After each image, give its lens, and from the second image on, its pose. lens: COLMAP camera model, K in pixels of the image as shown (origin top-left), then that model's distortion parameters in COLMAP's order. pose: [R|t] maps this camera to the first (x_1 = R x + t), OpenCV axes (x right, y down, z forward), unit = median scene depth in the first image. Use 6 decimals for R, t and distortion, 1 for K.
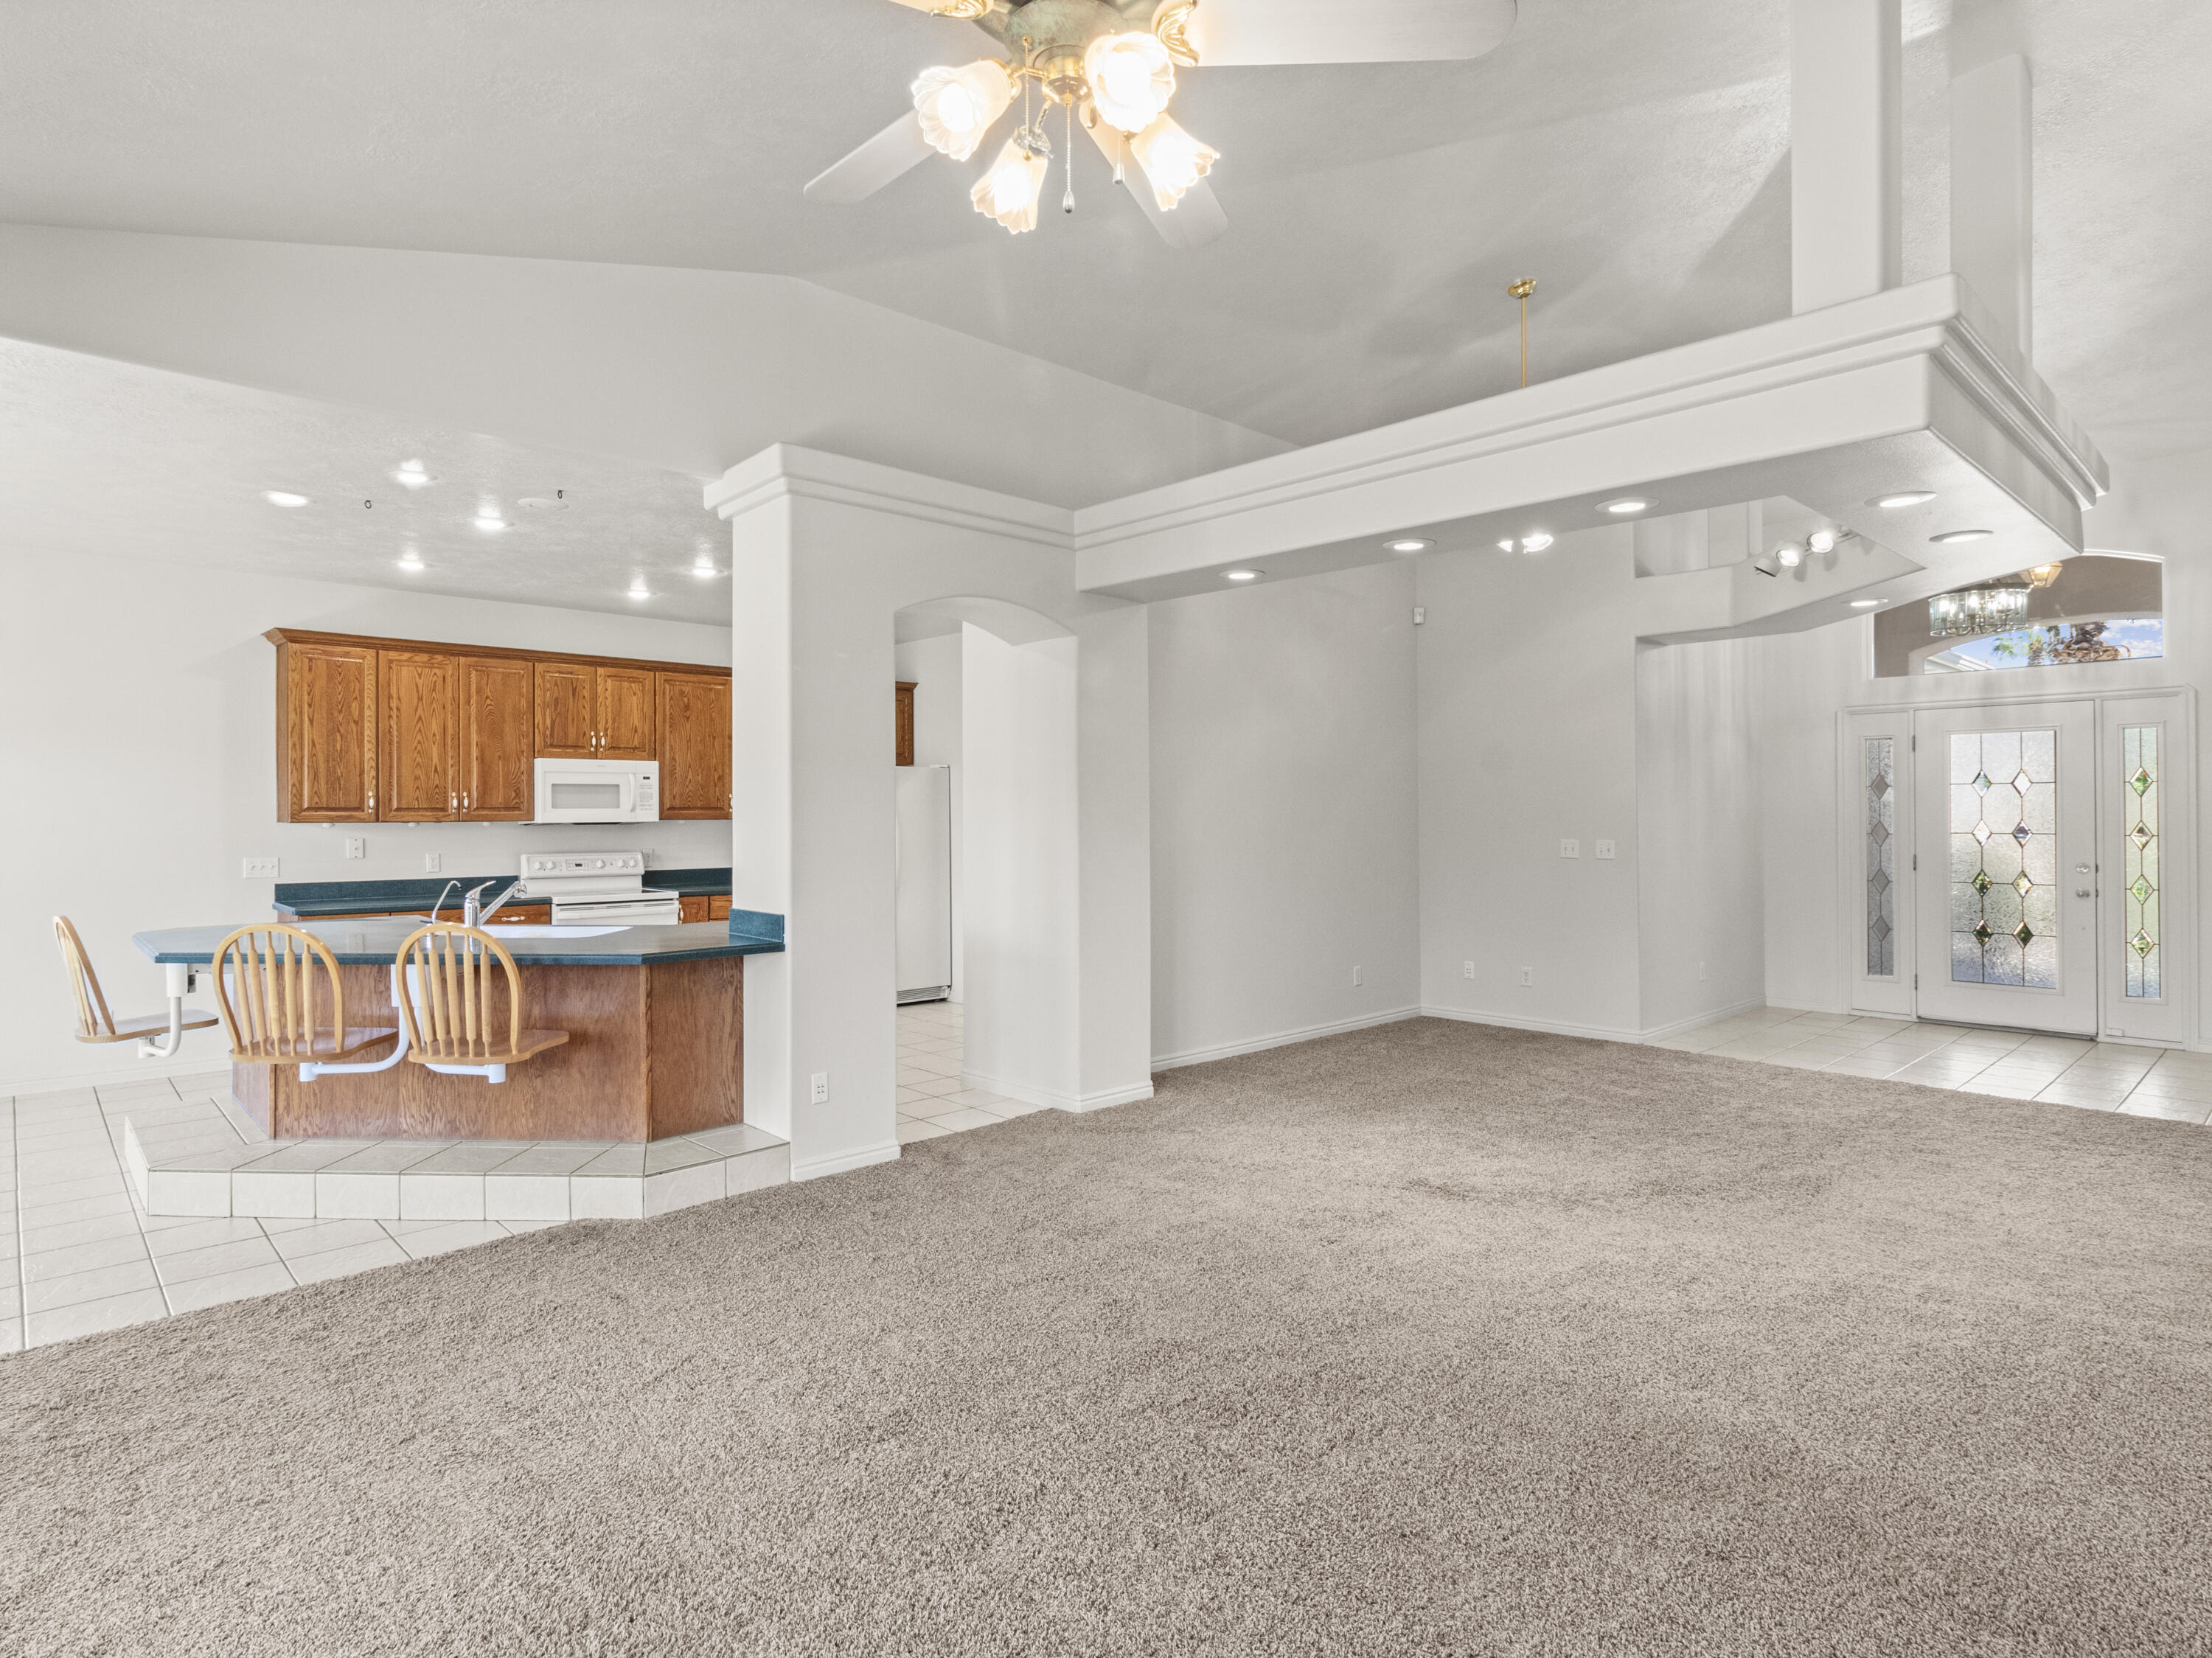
lens RADIAL K [[1185.6, 0, 1095.6], [0, 1185.6, 824.0], [0, 0, 1]] dist [-0.000278, -0.000625]
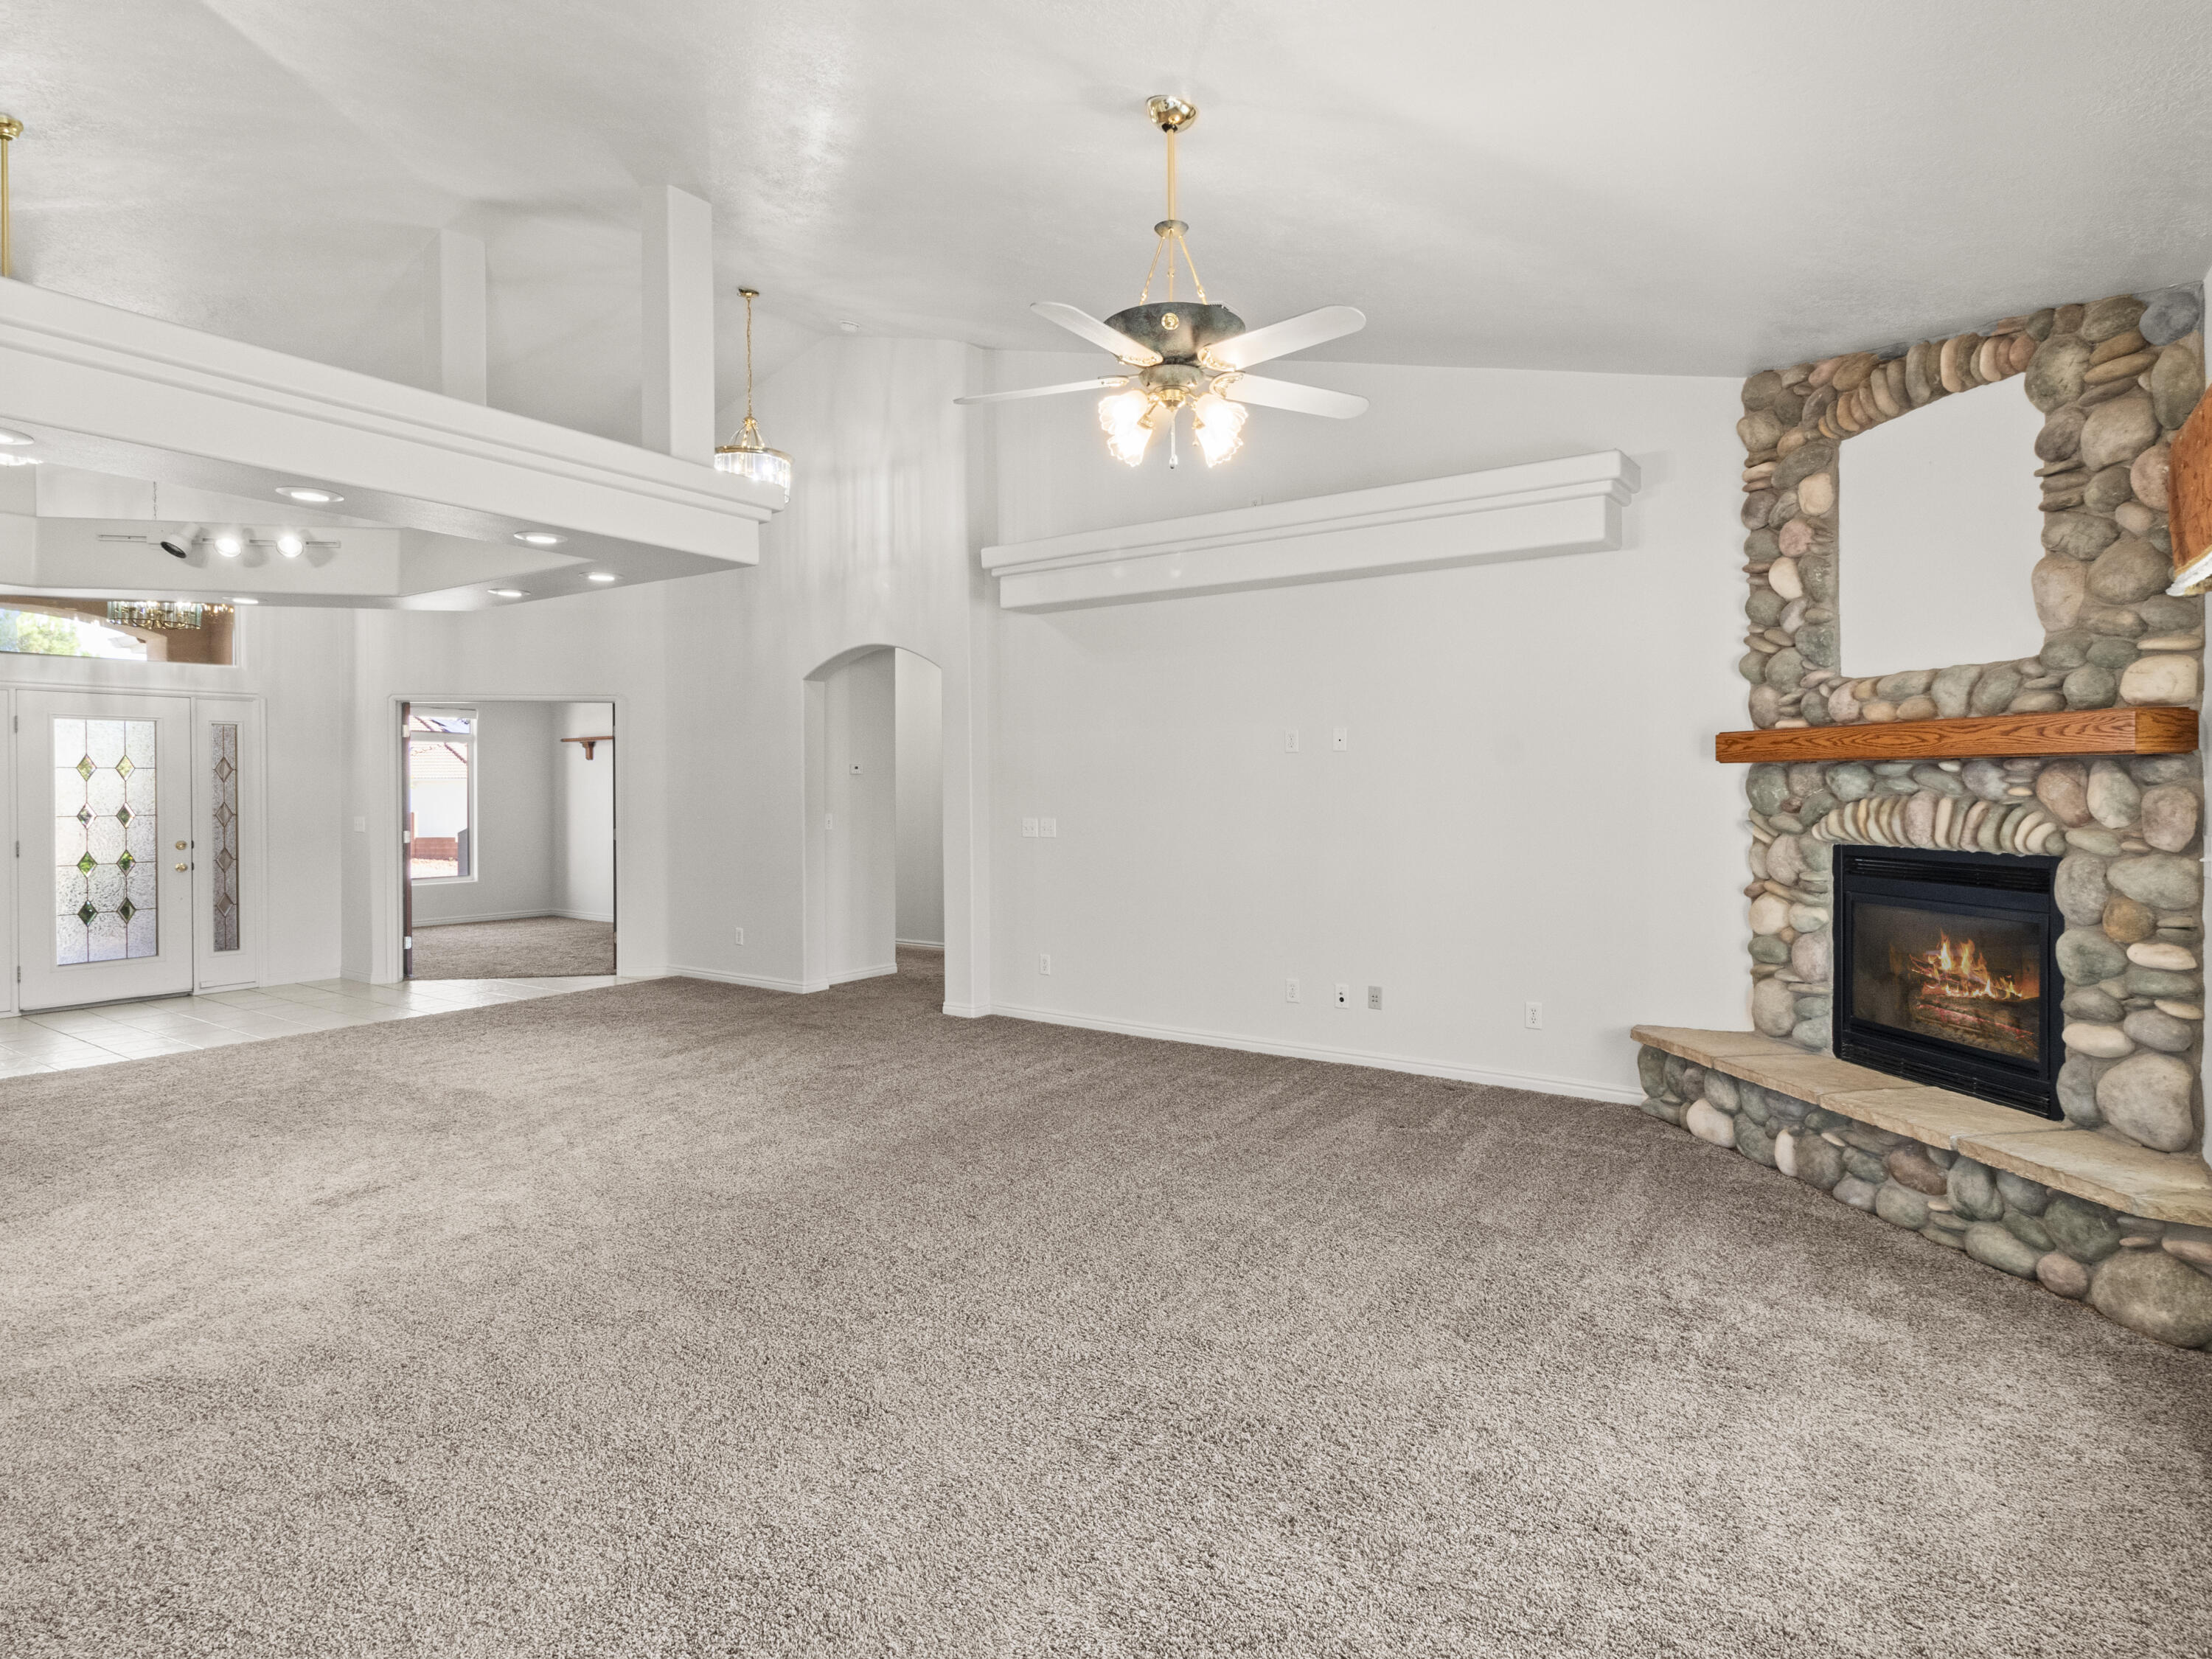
lens RADIAL K [[1185.7, 0, 1101.3], [0, 1185.7, 807.1], [0, 0, 1]] dist [-0.000278, -0.000625]
pose [[-0.203679, -0.010177, 0.978985, -0.456005], [0.013564, 0.999821, 0.013216, -0.002498], [-0.978944, 0.015971, -0.203504, 0.367735]]
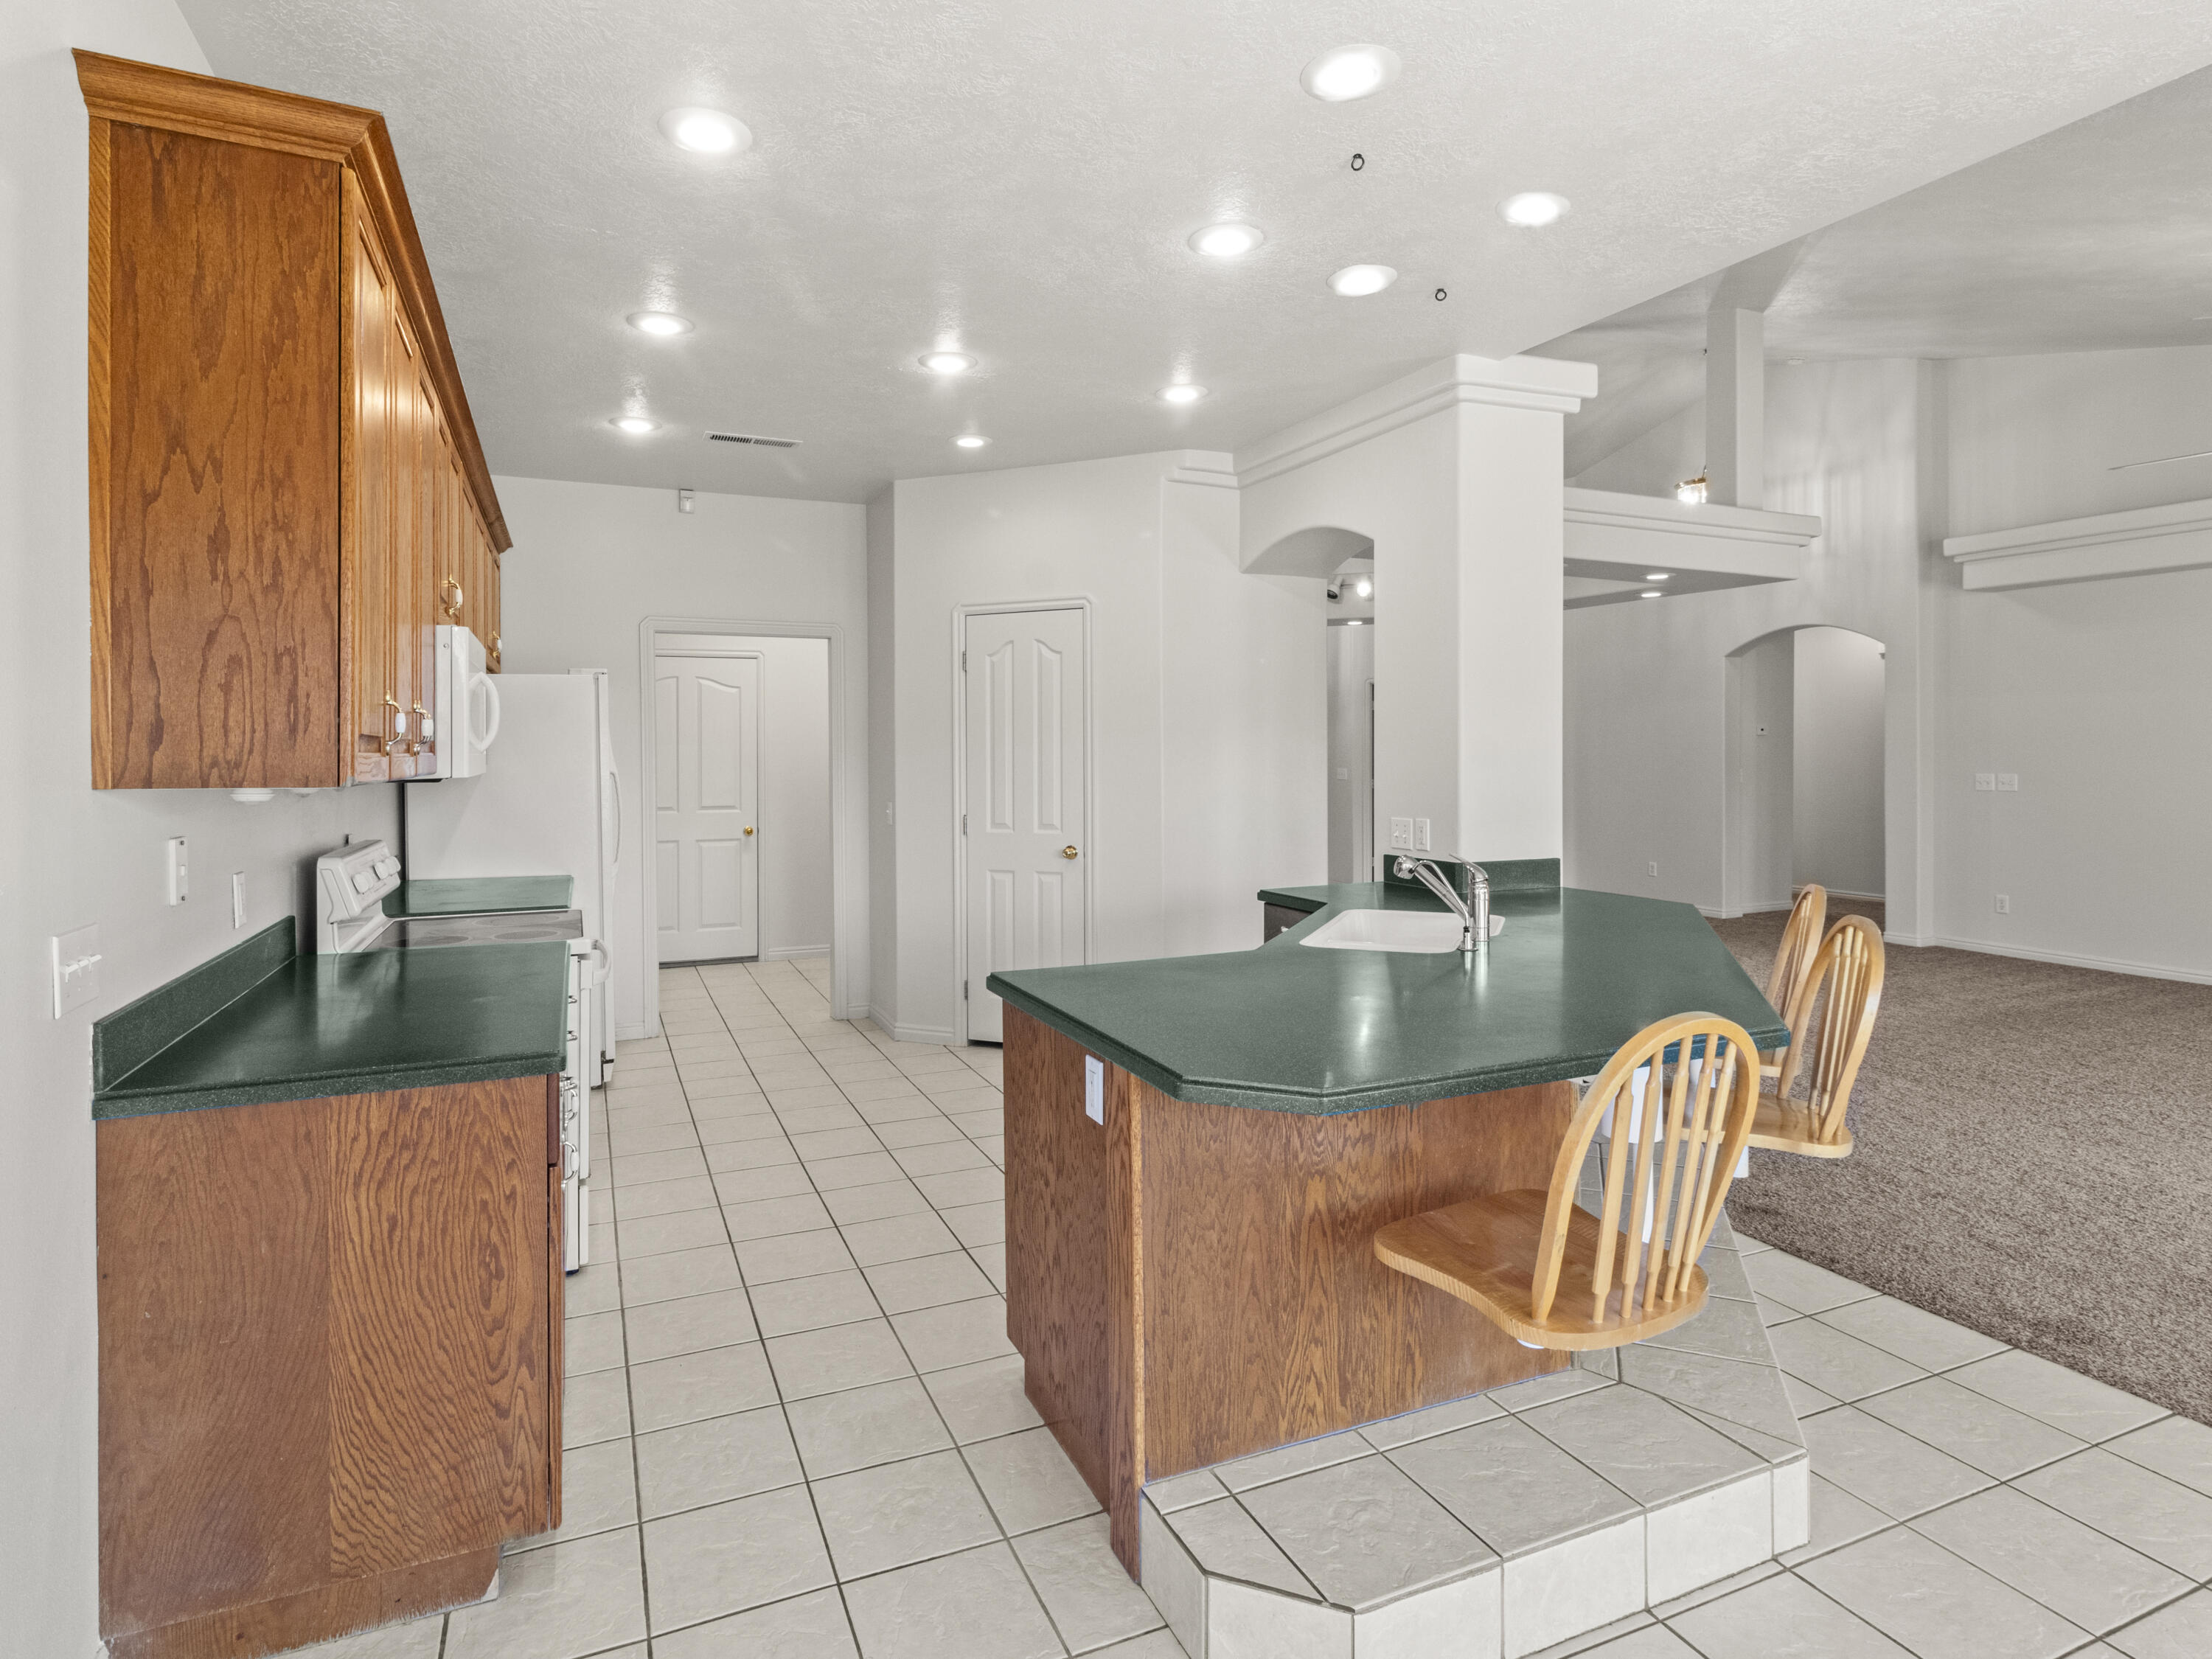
lens RADIAL K [[1185.7, 0, 1082.1], [0, 1185.7, 771.4], [0, 0, 1]] dist [-0.000278, -0.000625]
pose [[0.333429, -0.012226, 0.942696, -0.802210], [0.010325, 0.999903, 0.009317, -0.002153], [-0.942719, 0.006627, 0.333523, 0.647350]]
